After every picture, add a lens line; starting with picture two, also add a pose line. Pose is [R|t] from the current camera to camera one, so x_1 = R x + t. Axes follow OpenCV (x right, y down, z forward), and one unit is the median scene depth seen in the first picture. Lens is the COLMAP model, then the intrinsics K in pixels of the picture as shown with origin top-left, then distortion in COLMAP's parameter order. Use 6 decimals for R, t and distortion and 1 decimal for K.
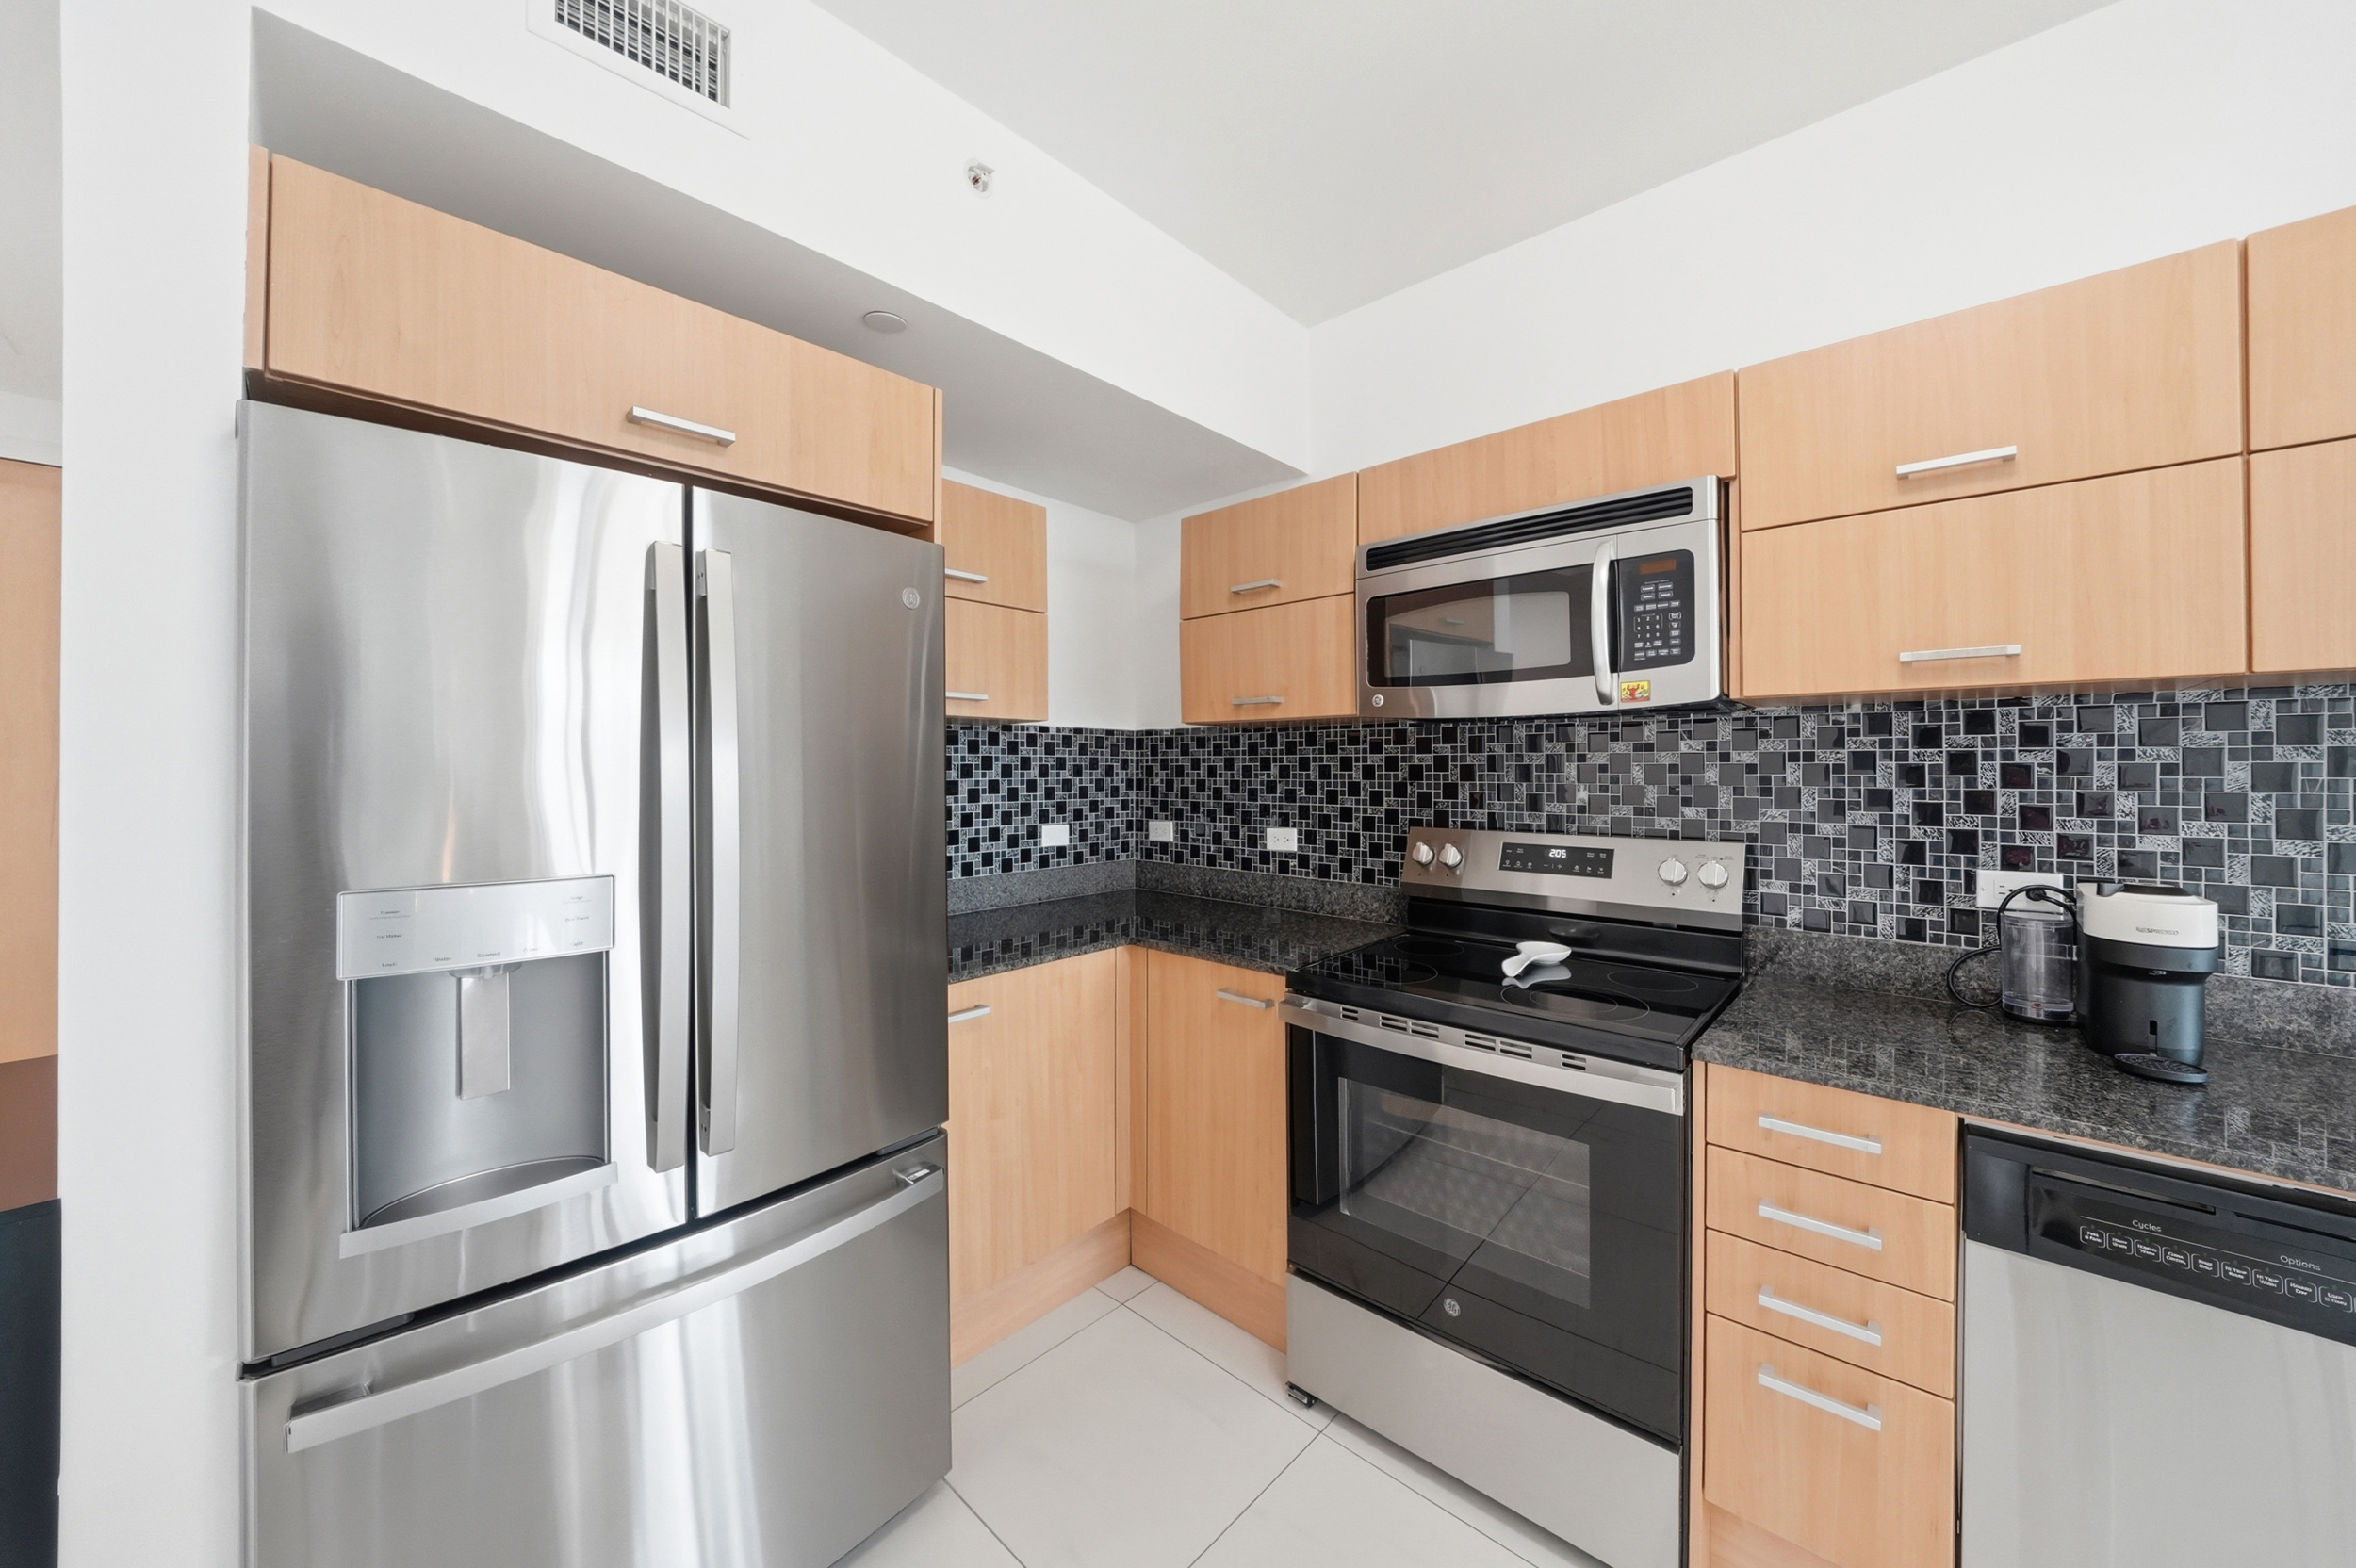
lens RADIAL K [[877.5, 0, 1180.5], [0, 877.5, 748.5], [0, 0, 1]] dist [-0.001368, -0.000230]
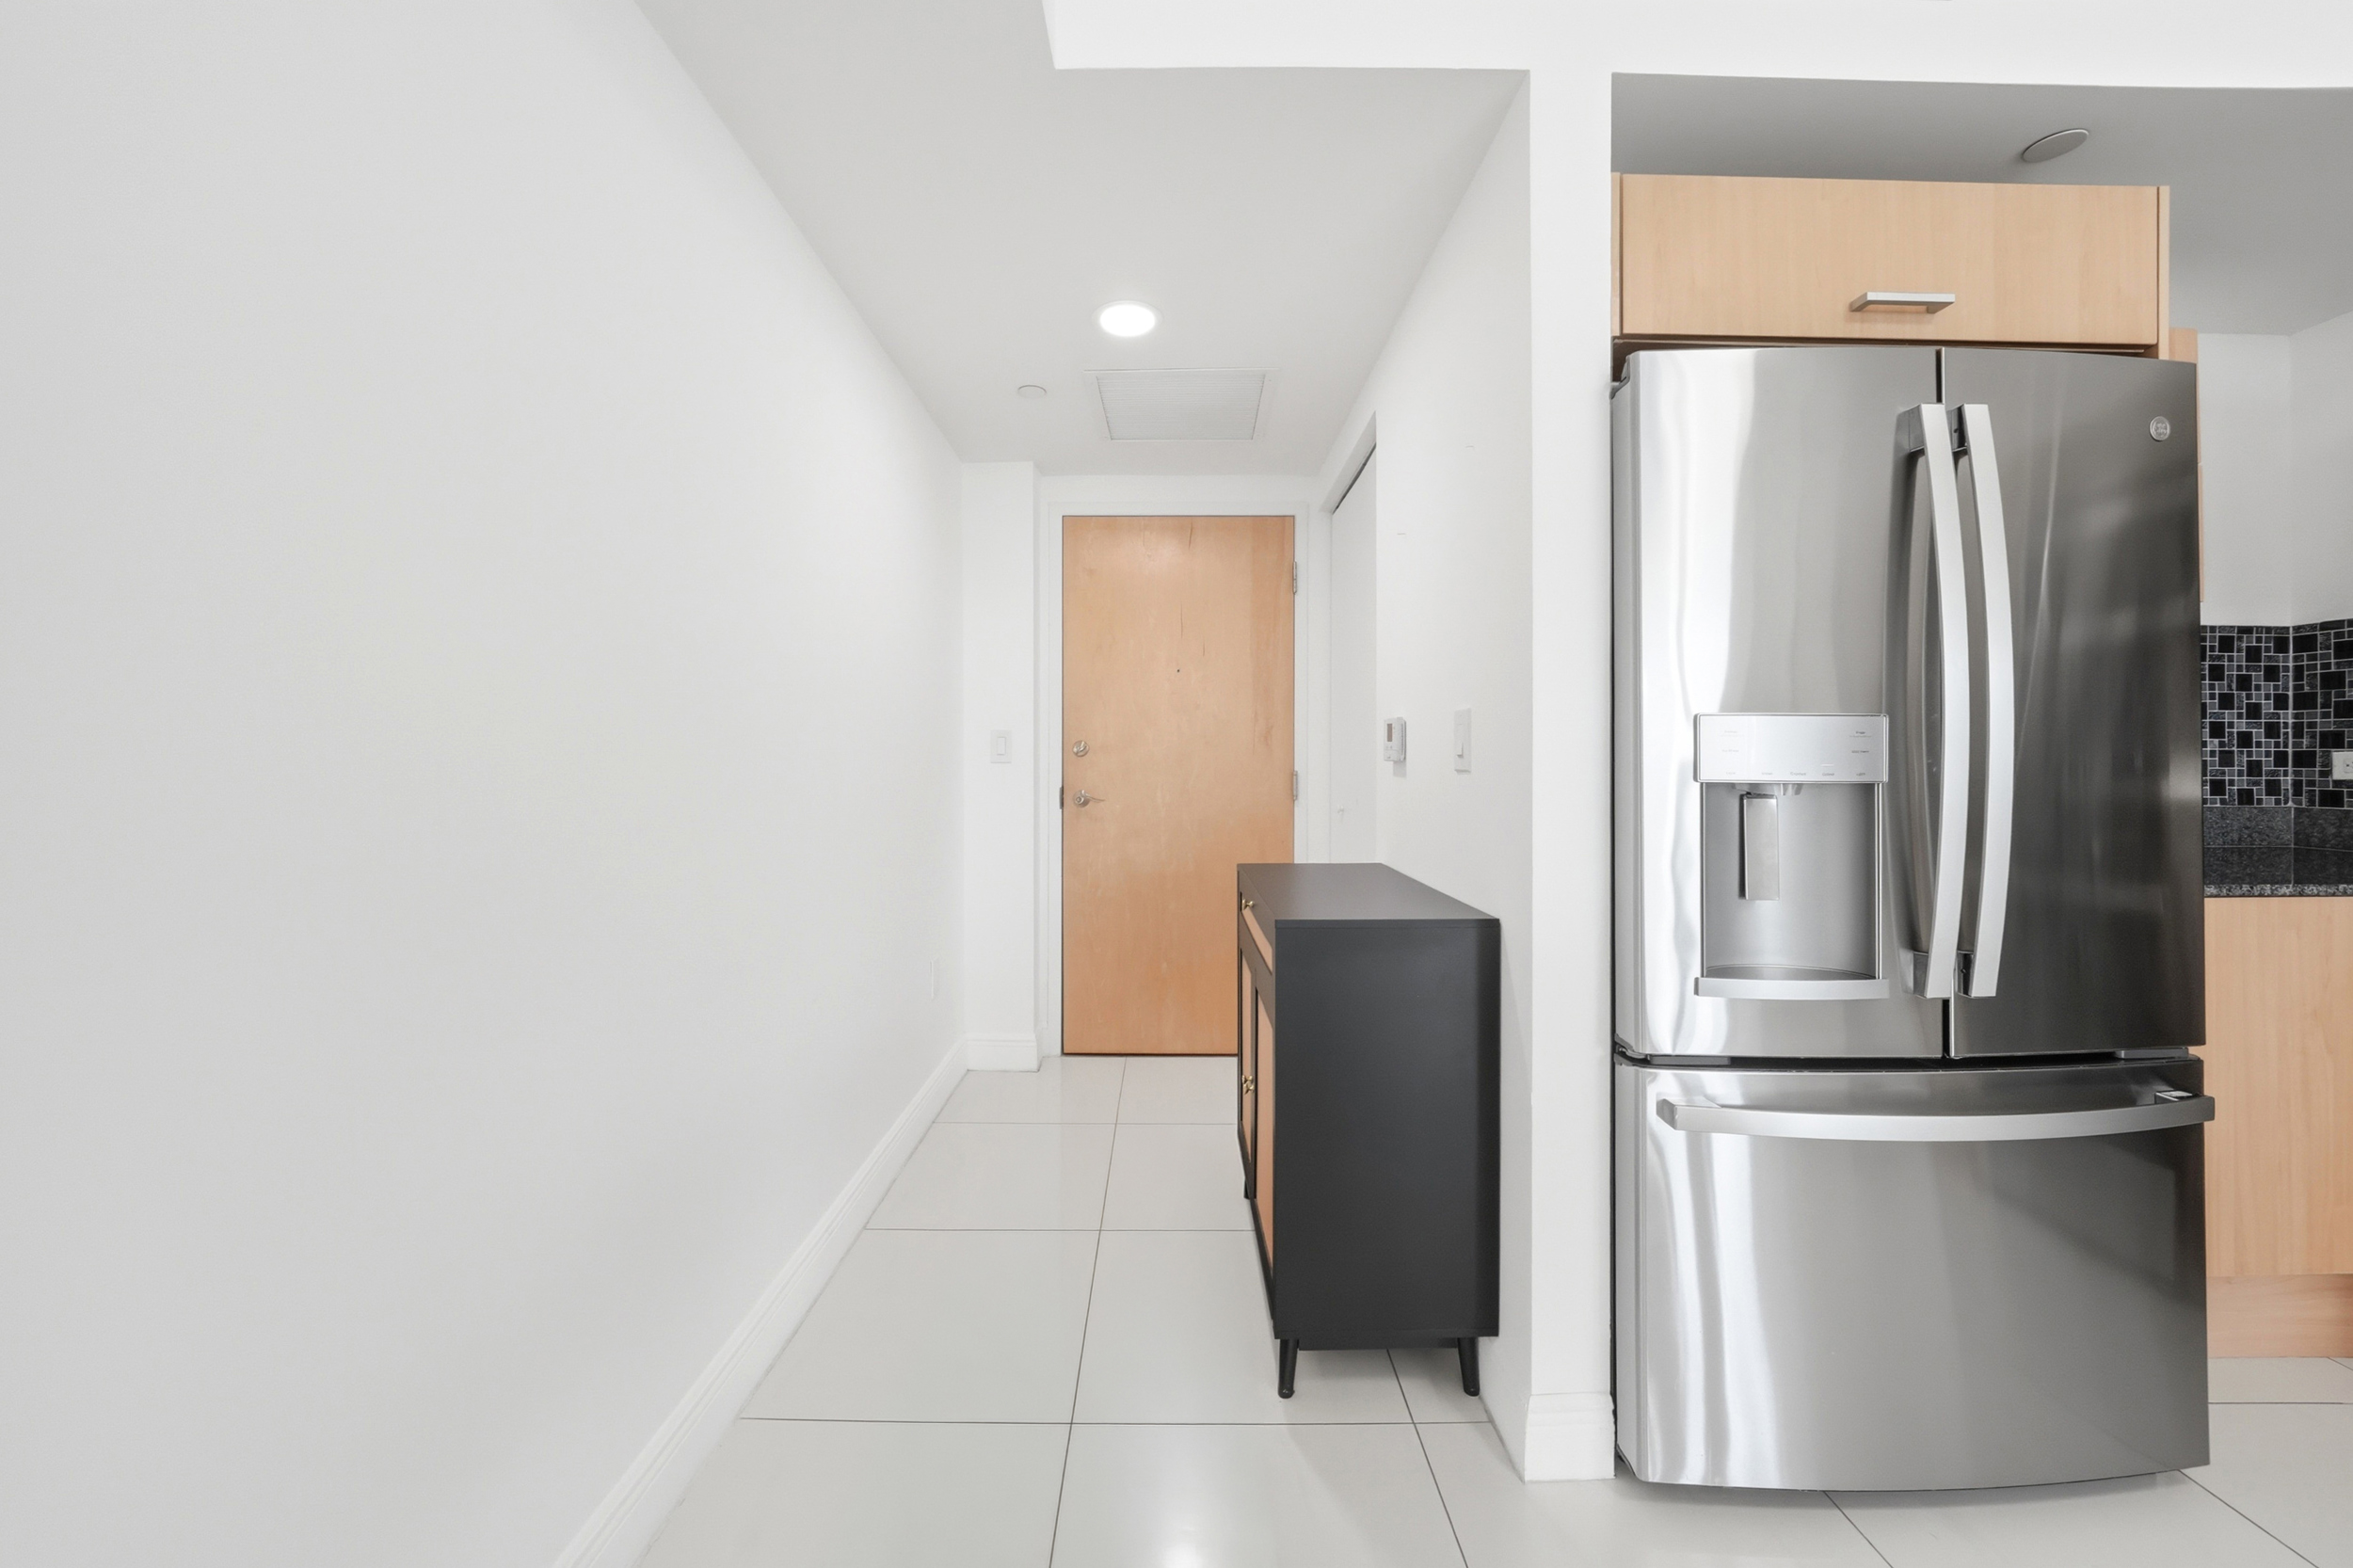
lens RADIAL K [[876.4, 0, 1179.0], [0, 876.4, 748.6], [0, 0, 1]] dist [-0.001368, -0.000230]
pose [[0.696492, 0.002320, -0.717561, -0.270283], [0.013345, 0.999780, 0.016185, 0.087109], [0.717441, -0.020849, 0.696308, -0.222085]]
